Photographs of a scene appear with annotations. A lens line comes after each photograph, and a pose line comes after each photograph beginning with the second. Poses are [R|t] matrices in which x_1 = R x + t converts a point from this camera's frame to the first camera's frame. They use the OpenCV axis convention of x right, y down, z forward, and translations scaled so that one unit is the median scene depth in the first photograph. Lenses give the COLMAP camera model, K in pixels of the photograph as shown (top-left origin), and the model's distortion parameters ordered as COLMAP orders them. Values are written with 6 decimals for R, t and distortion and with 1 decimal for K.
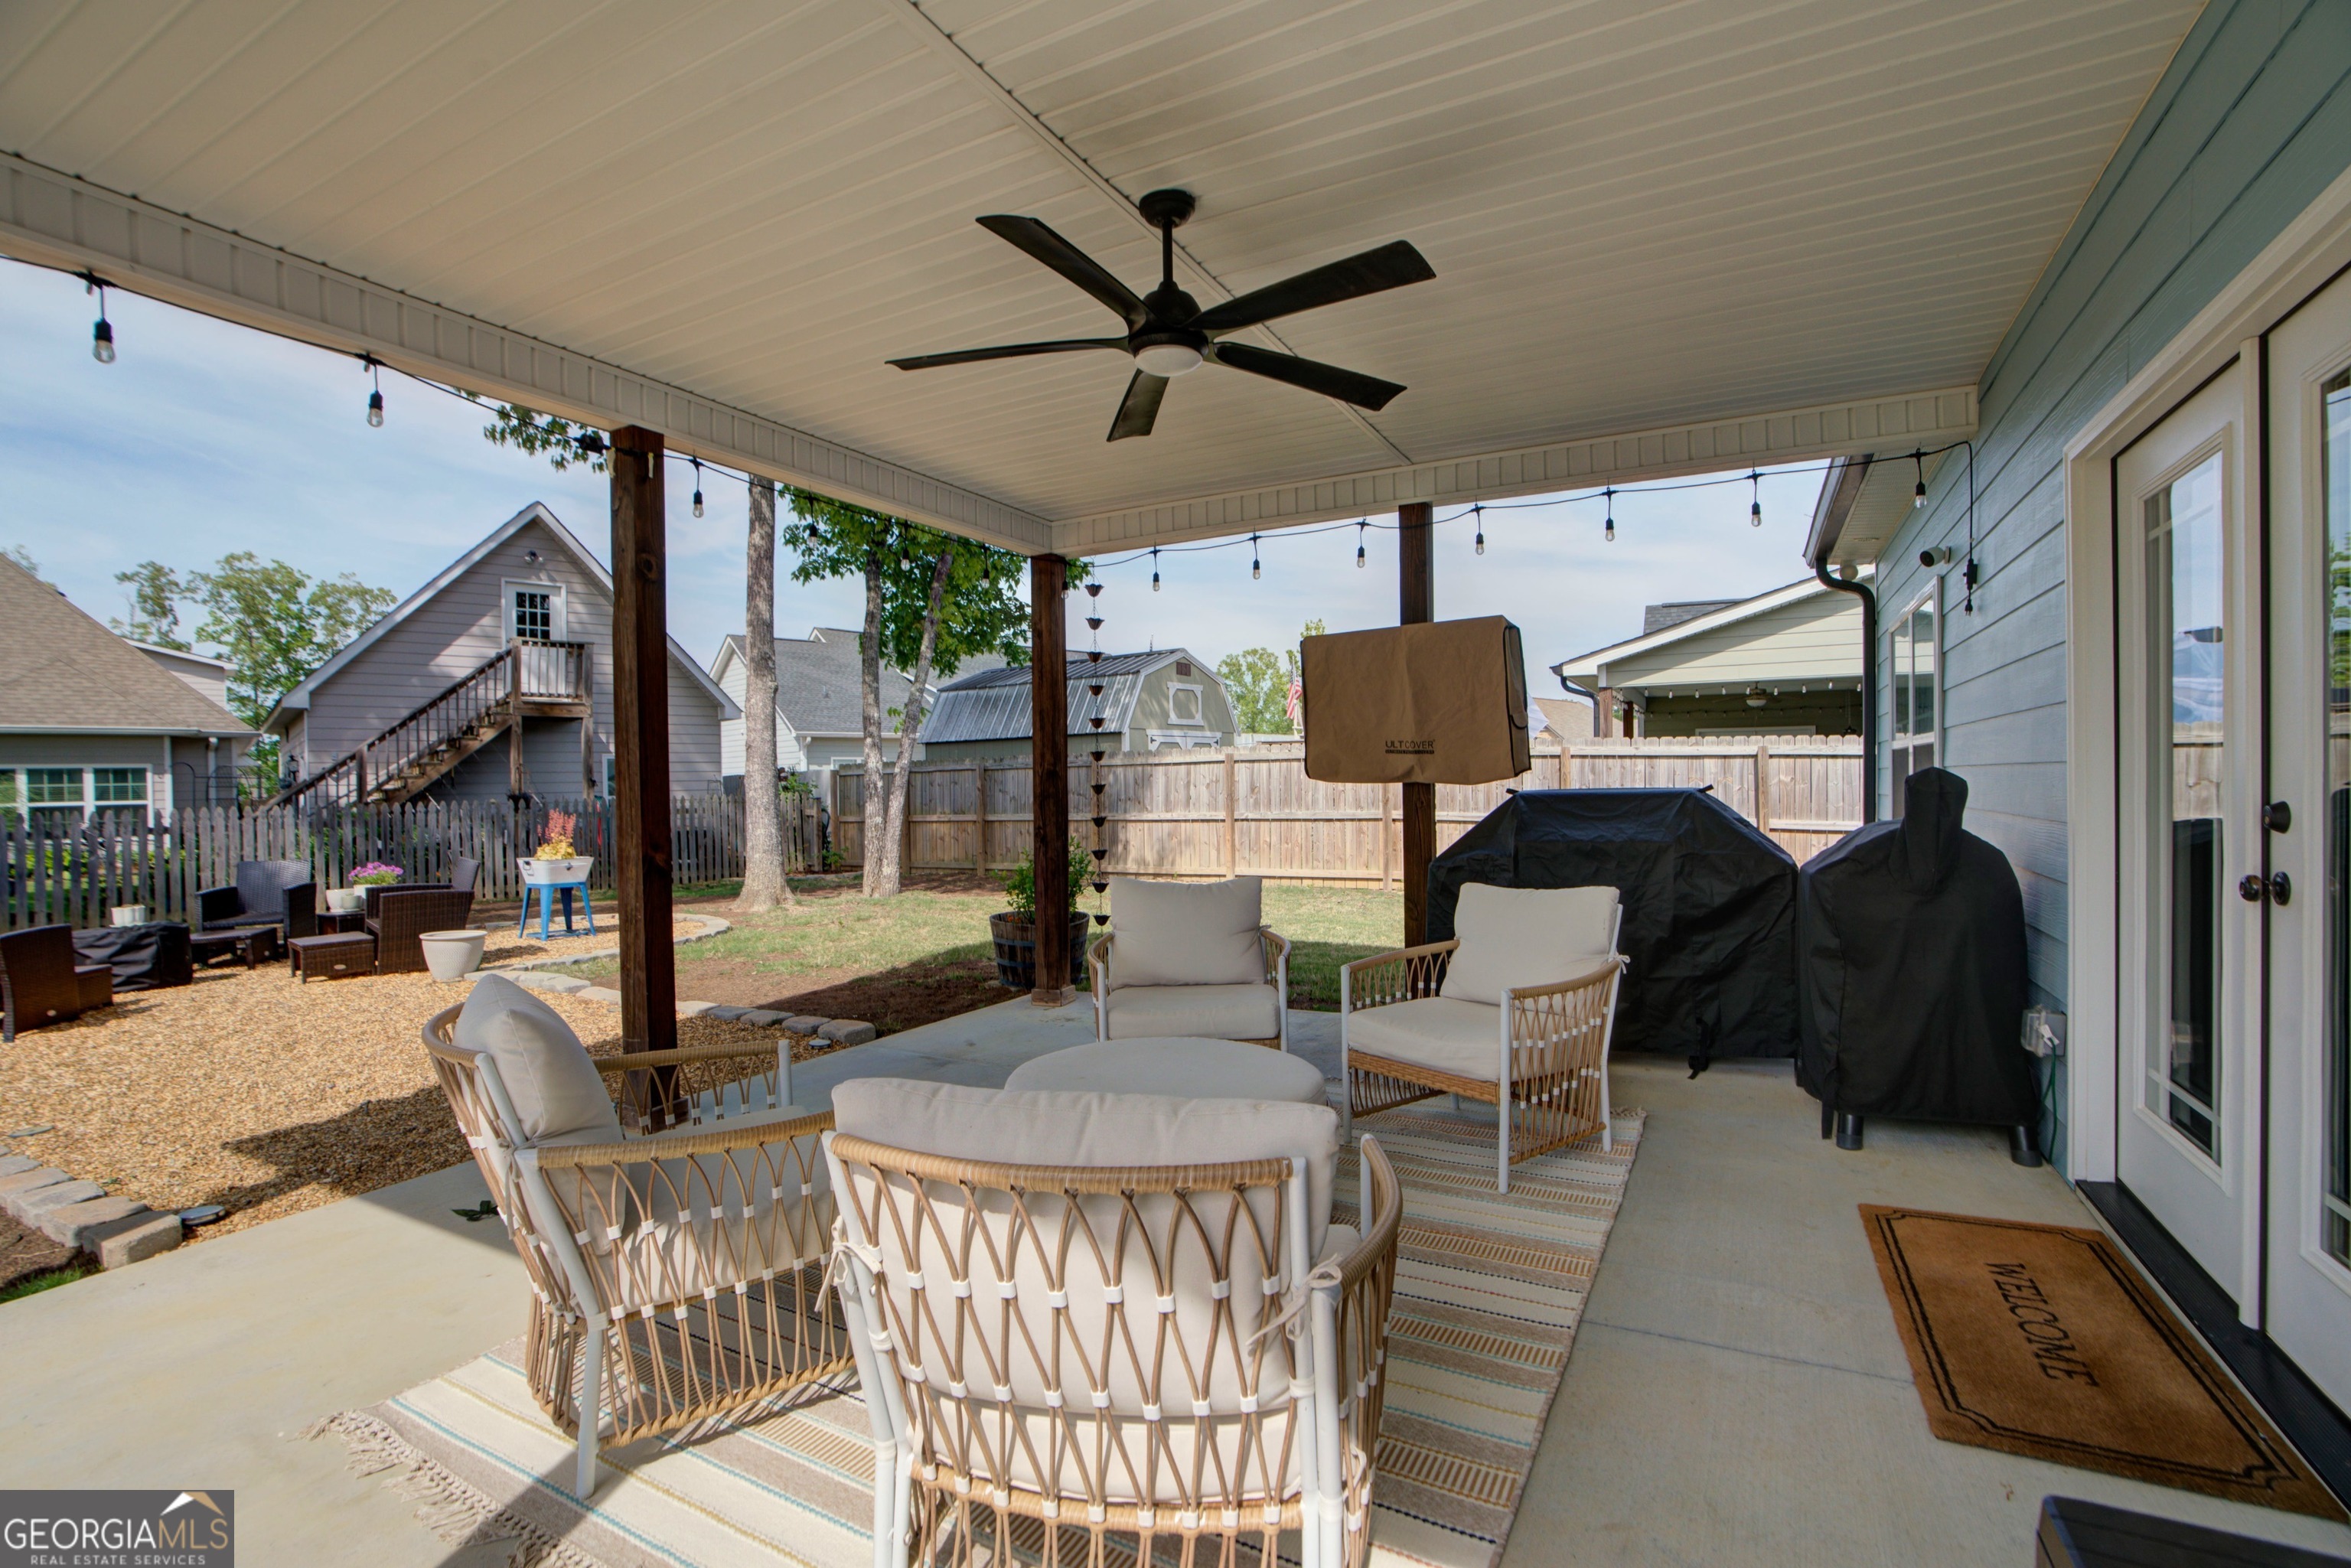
lens RADIAL K [[1069.3, 0, 1182.5], [0, 1069.3, 800.7], [0, 0, 1]] dist [-0.065478, 0.022921]
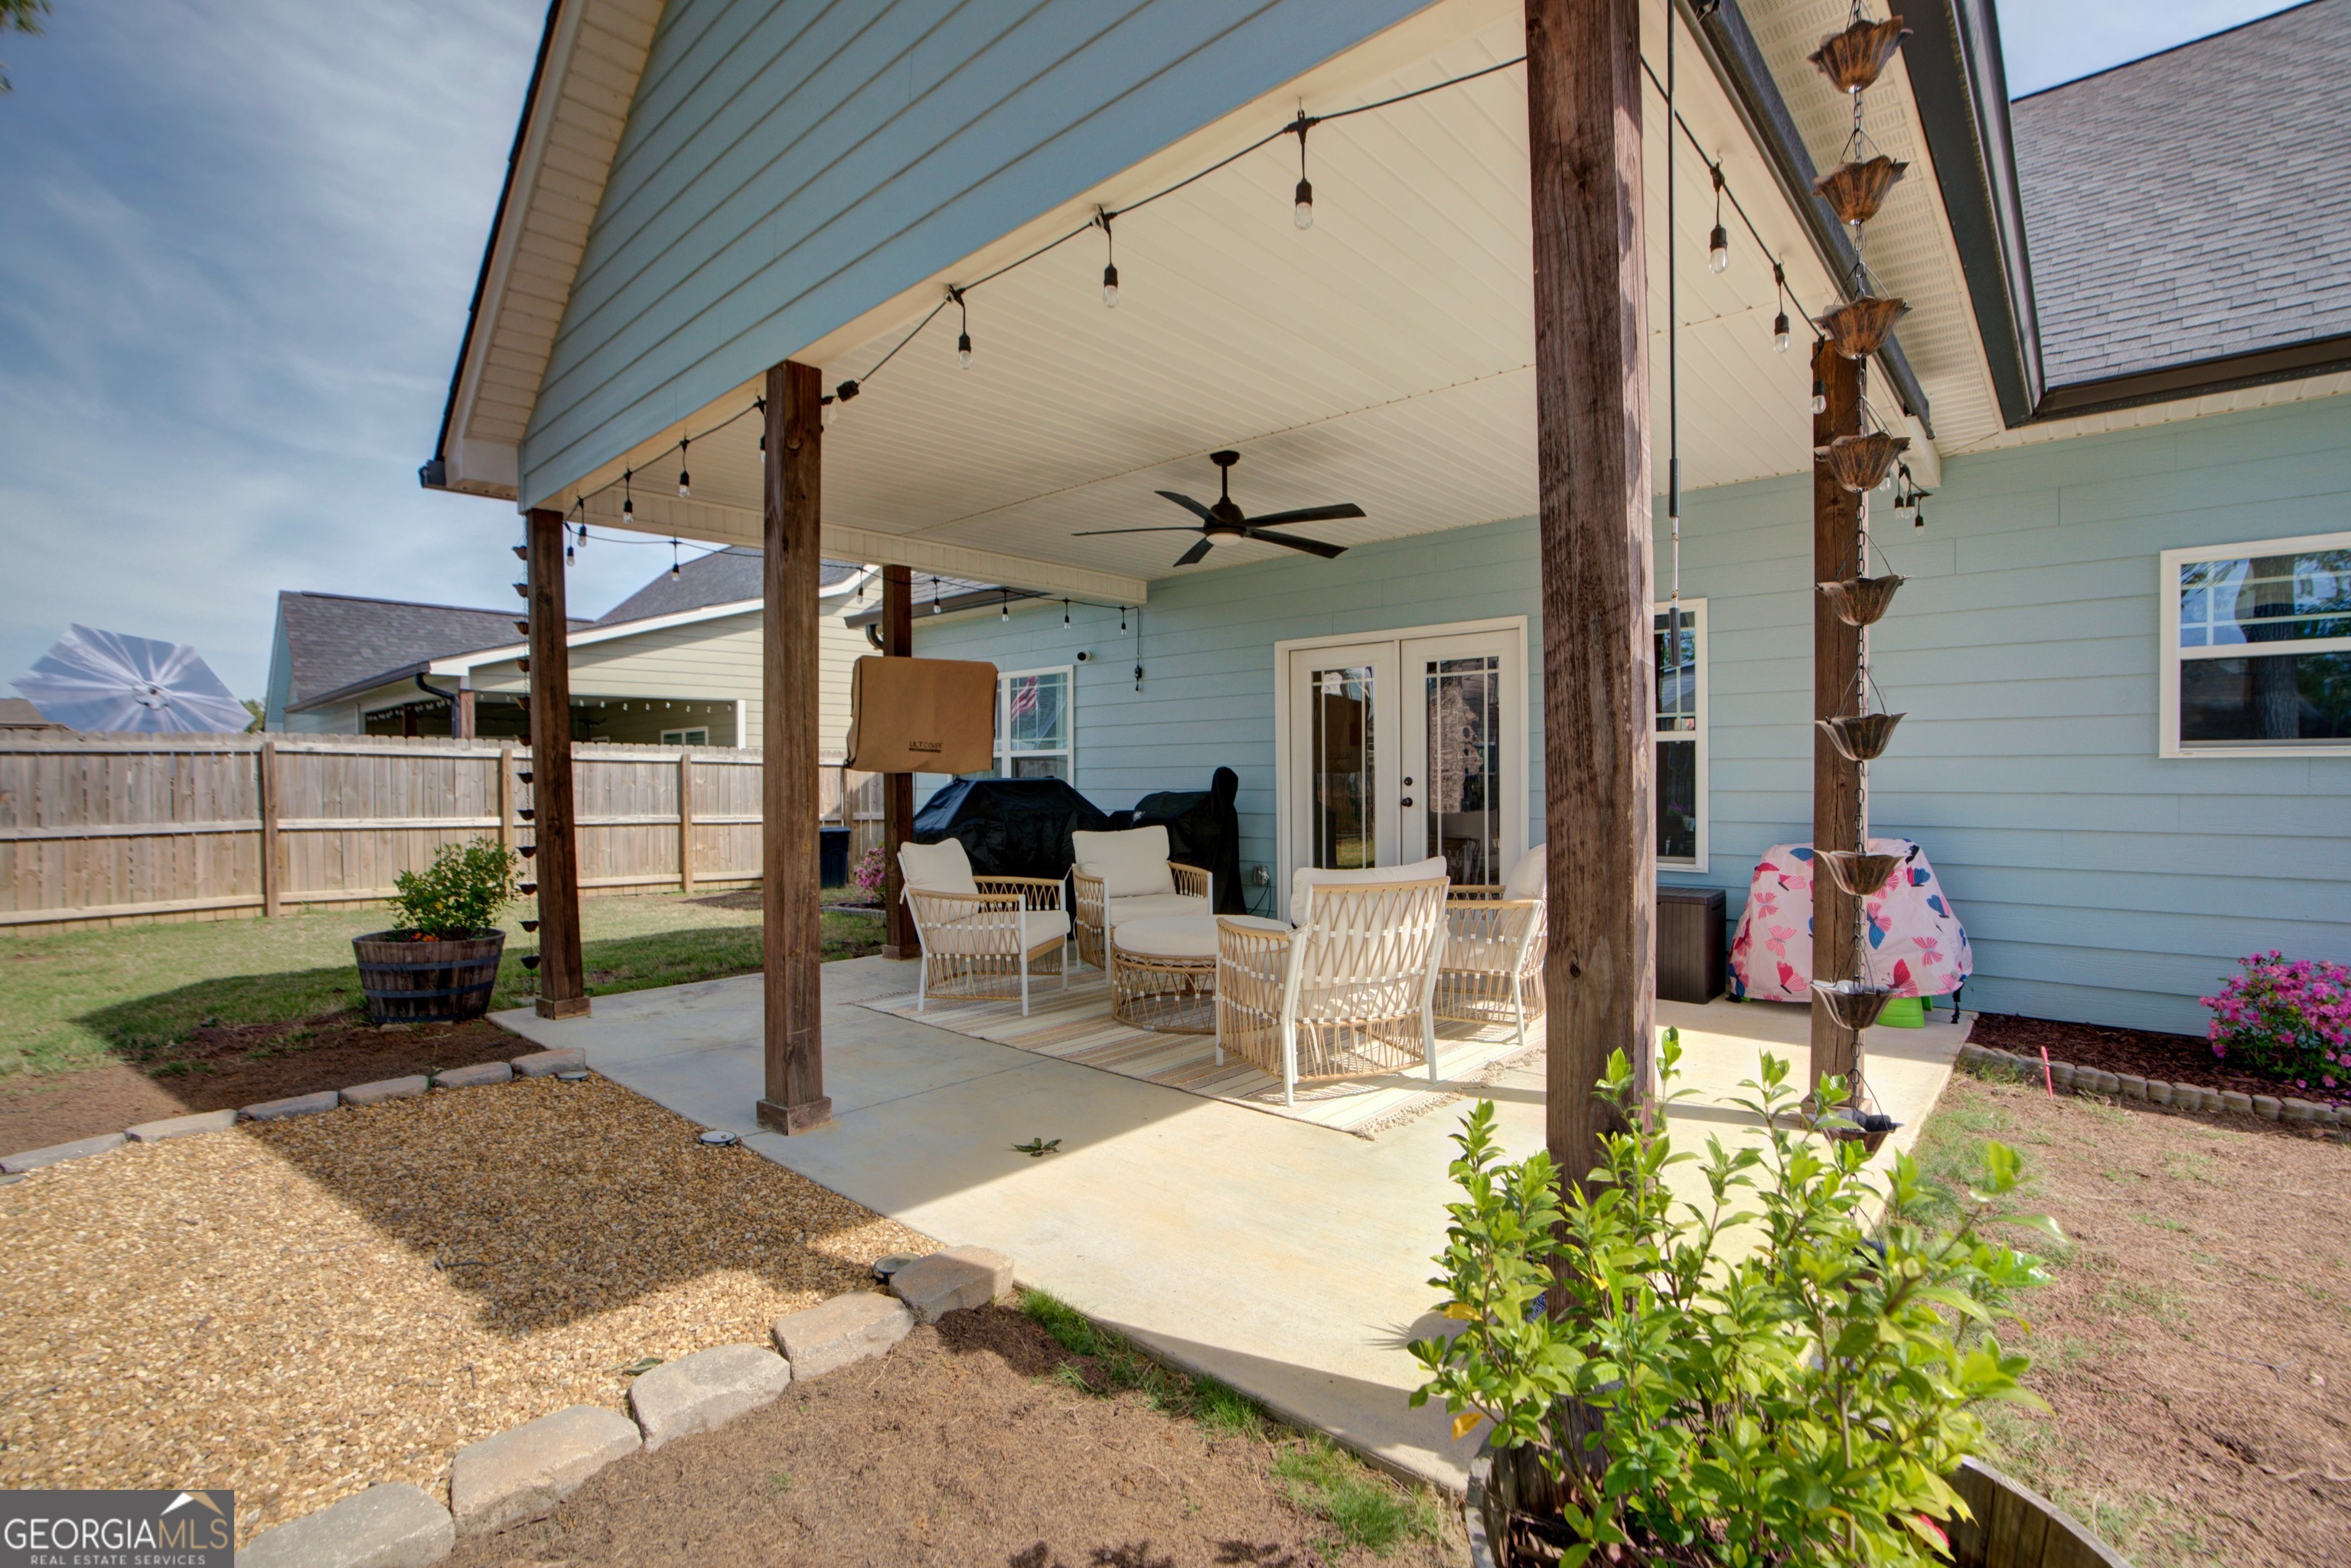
lens RADIAL K [[1069.3, 0, 1182.5], [0, 1069.3, 800.7], [0, 0, 1]] dist [-0.065478, 0.022921]
pose [[0.238171, -0.003859, 0.971216, -1.585509], [0.020244, 0.999795, -0.000992, 0.040070], [-0.971012, 0.019898, 0.238200, 0.535418]]
